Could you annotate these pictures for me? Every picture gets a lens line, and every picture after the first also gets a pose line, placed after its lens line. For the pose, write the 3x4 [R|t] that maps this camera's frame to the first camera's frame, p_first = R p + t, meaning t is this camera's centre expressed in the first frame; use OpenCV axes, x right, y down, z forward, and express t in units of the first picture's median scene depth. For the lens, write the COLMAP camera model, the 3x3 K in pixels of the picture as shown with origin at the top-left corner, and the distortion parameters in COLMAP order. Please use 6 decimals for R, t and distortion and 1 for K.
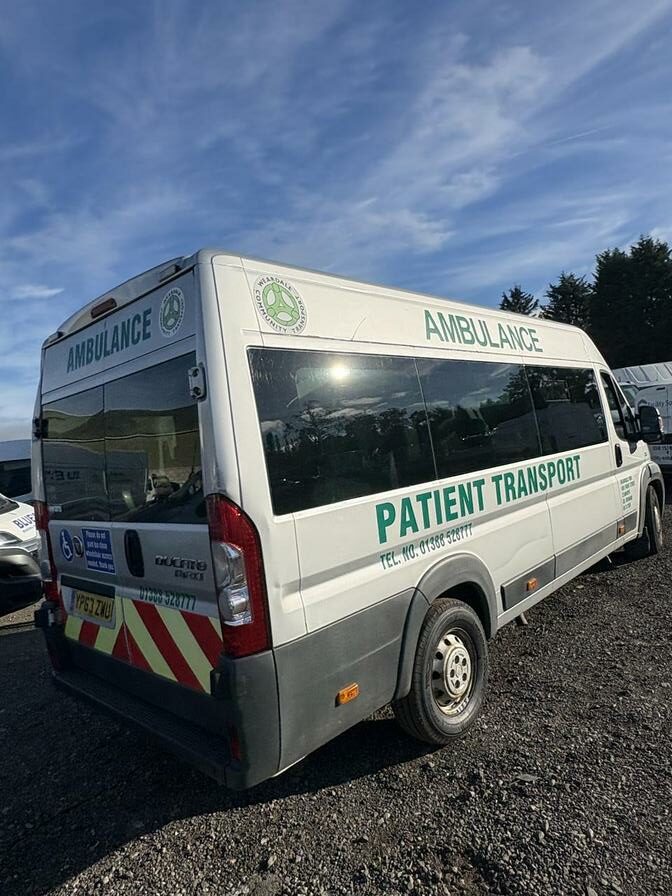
lens RADIAL K [[561.7, 0, 336.0], [0, 561.7, 448.0], [0, 0, 1]] dist [-0.002453, -0.003134]
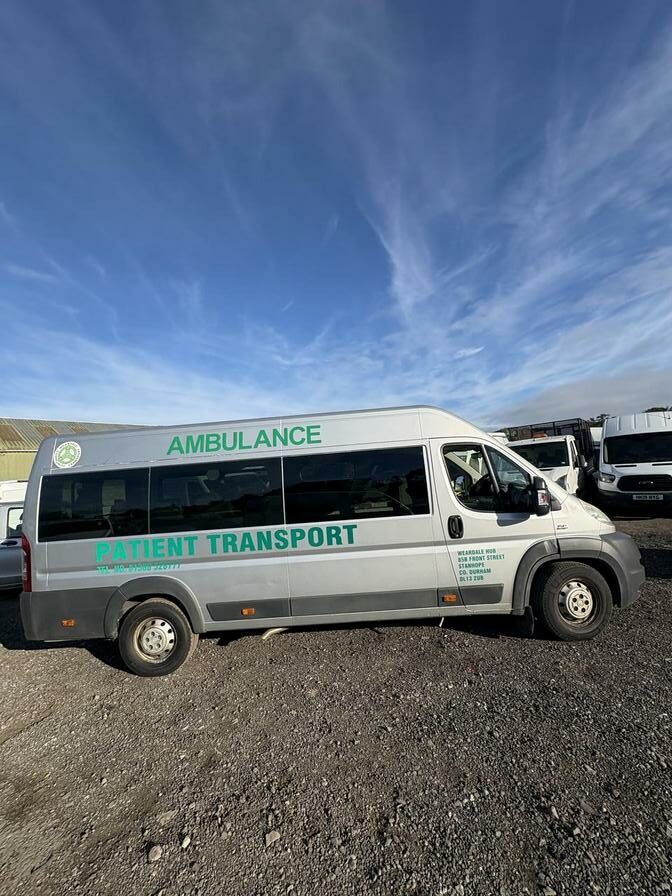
lens RADIAL K [[355.5, 0, 332.6], [0, 355.5, 450.5], [0, 0, 1]] dist [-0.003526, 0.000229]
pose [[0.651606, 0.010332, -0.758487, 0.282451], [0.000538, 0.999901, 0.014084, -0.045573], [0.758557, -0.009585, 0.651536, 0.133661]]
